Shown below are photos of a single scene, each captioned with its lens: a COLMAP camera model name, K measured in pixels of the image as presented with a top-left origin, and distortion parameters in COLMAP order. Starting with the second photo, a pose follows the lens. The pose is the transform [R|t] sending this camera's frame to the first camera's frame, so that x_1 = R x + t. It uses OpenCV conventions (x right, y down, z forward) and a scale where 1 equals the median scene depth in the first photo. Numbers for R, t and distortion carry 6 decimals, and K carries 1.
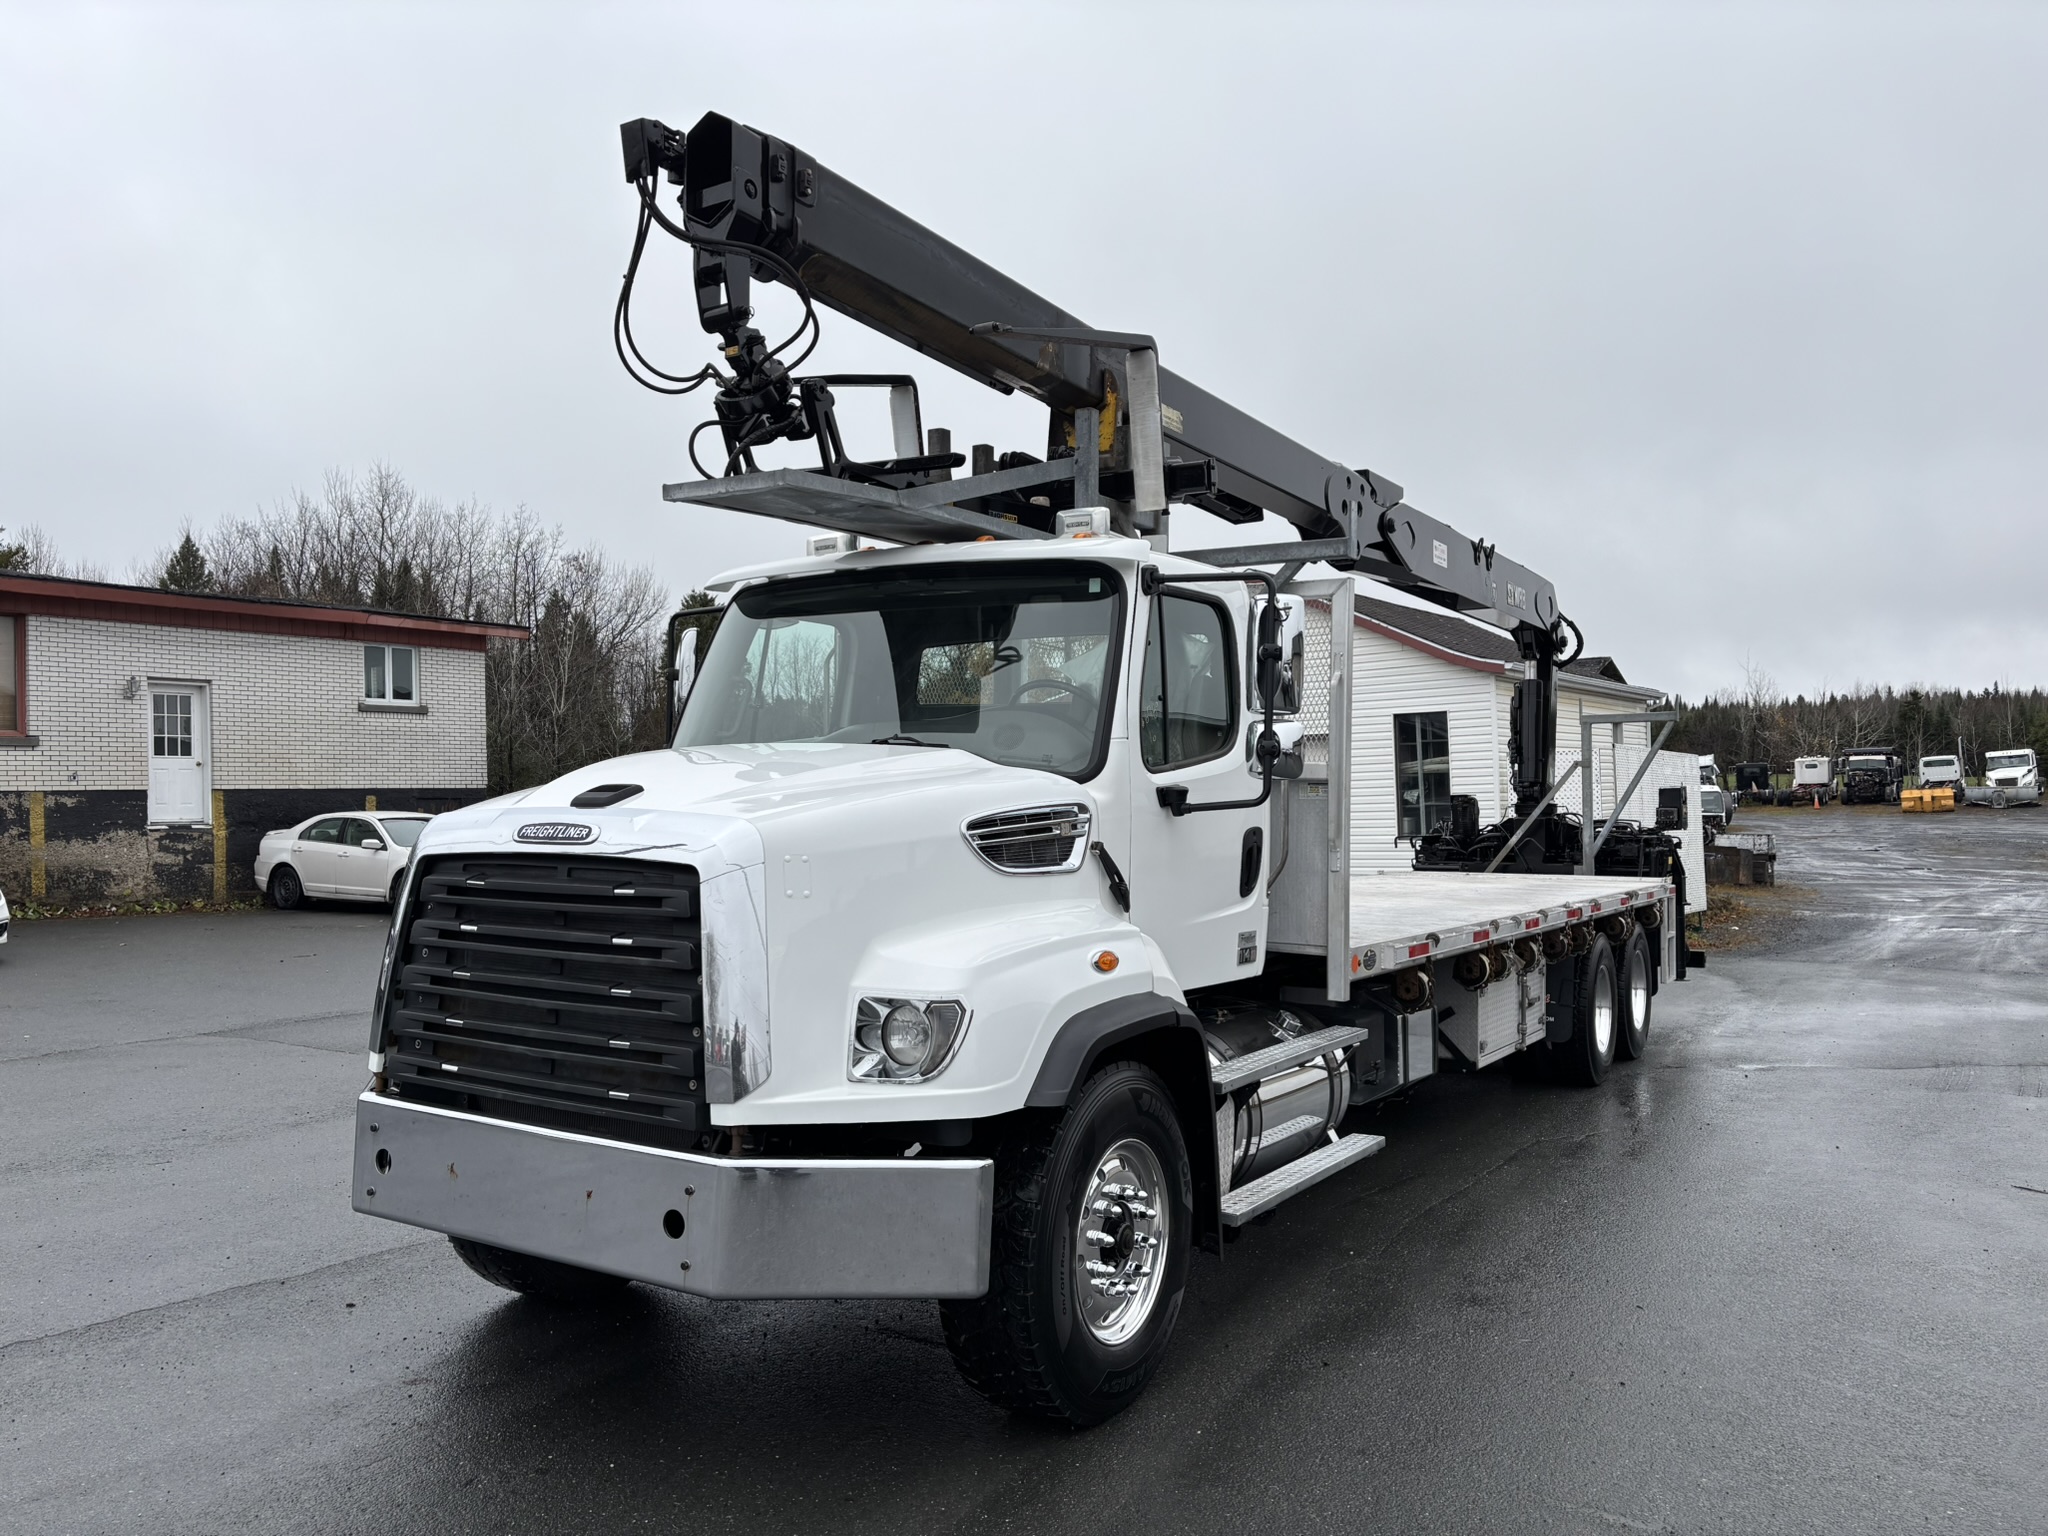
lens RADIAL K [[1552.5, 0, 1020.0], [0, 1552.5, 771.2], [0, 0, 1]] dist [0.037502, -0.031757]
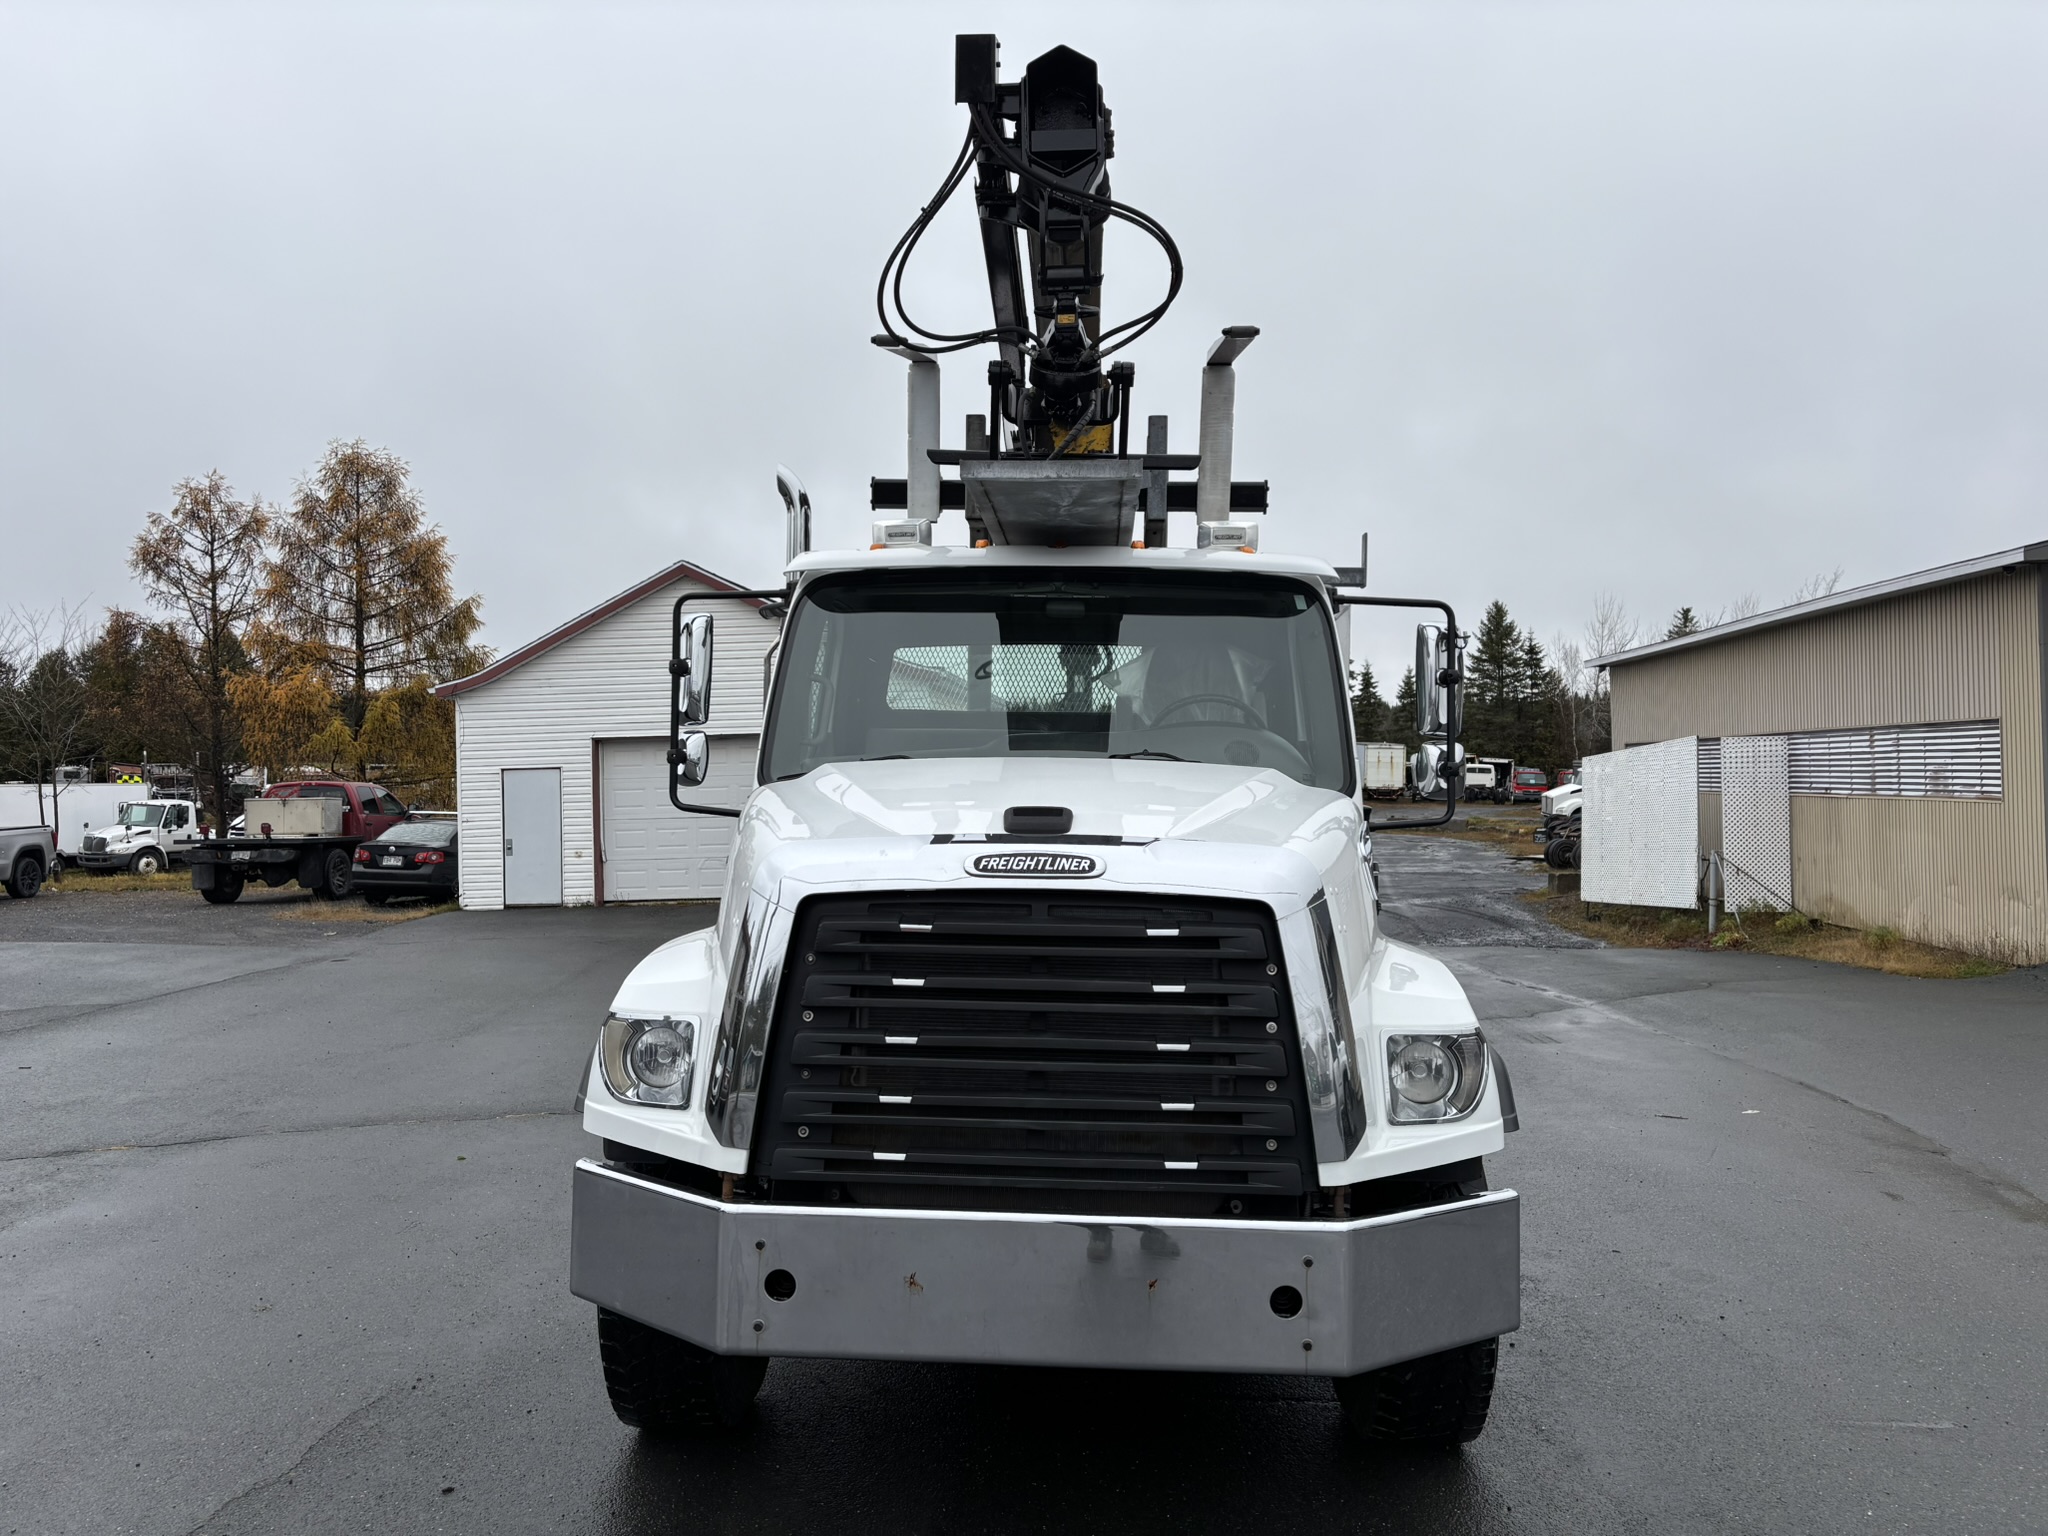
lens RADIAL K [[1552.5, 0, 1020.0], [0, 1552.5, 771.2], [0, 0, 1]] dist [0.037502, -0.031757]
pose [[0.872187, 0.009424, 0.489081, -0.585671], [-0.011015, 0.999939, 0.000376, -0.009802], [-0.489048, -0.005715, 0.872238, 0.216065]]
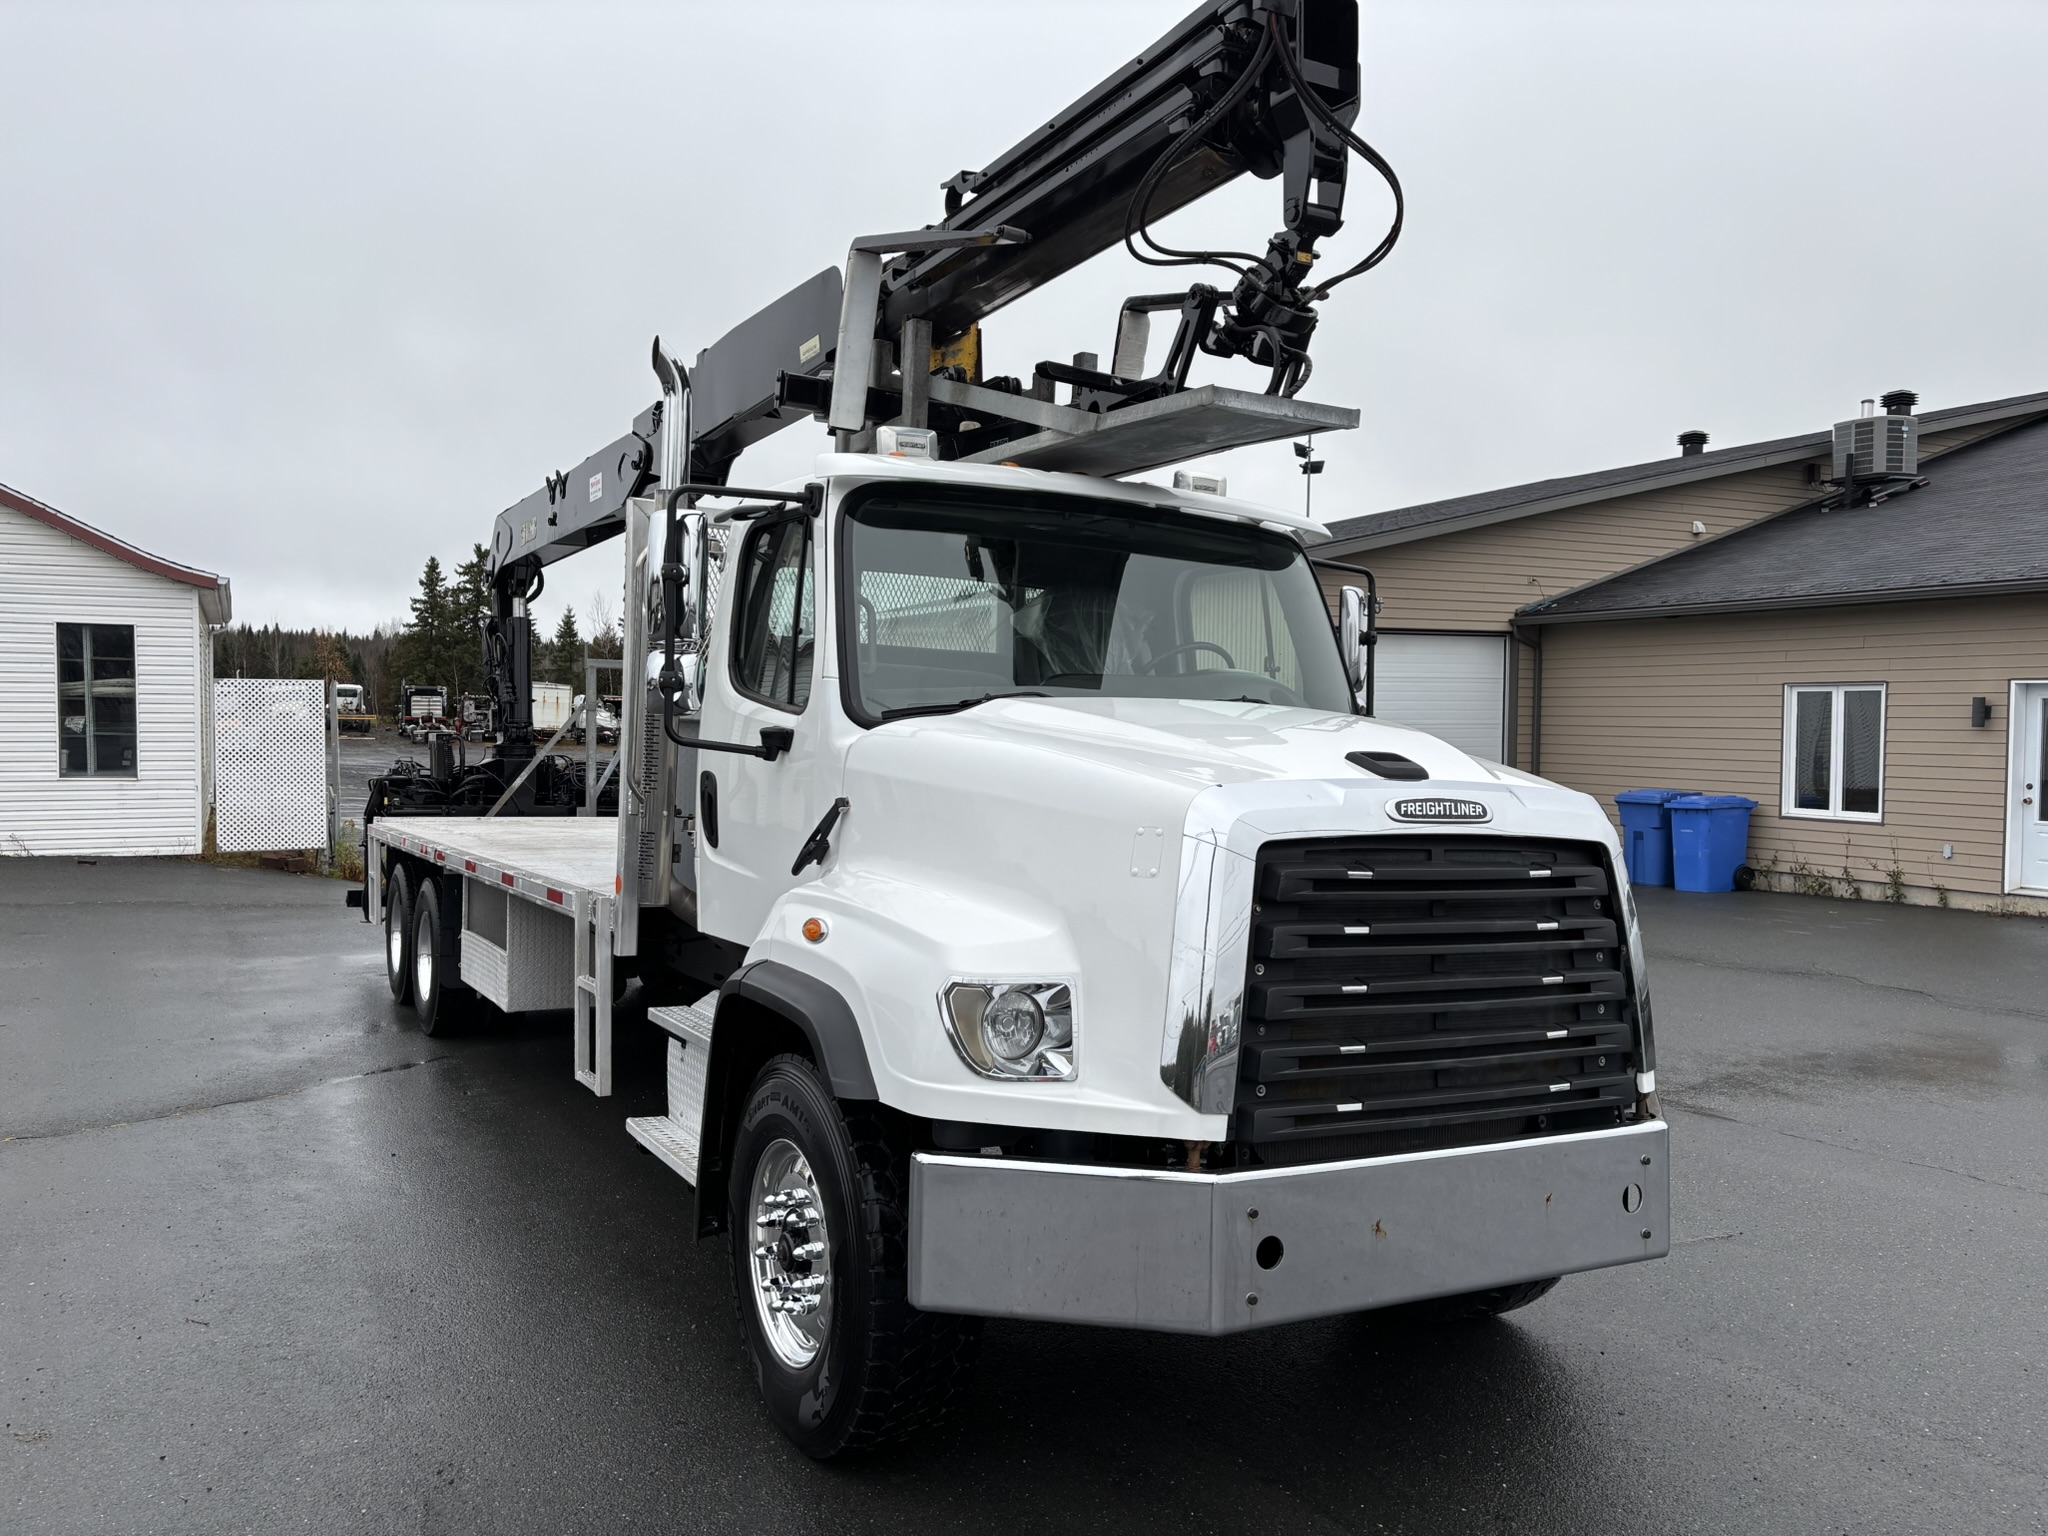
lens RADIAL K [[1526.7, 0, 1021.6], [0, 1526.7, 813.0], [0, 0, 1]] dist [0.119035, -0.144119]
pose [[0.477609, -0.024663, 0.878226, -0.942396], [-0.040223, 0.997944, 0.049900, 0.006231], [-0.877651, -0.059157, 0.475635, 0.649507]]
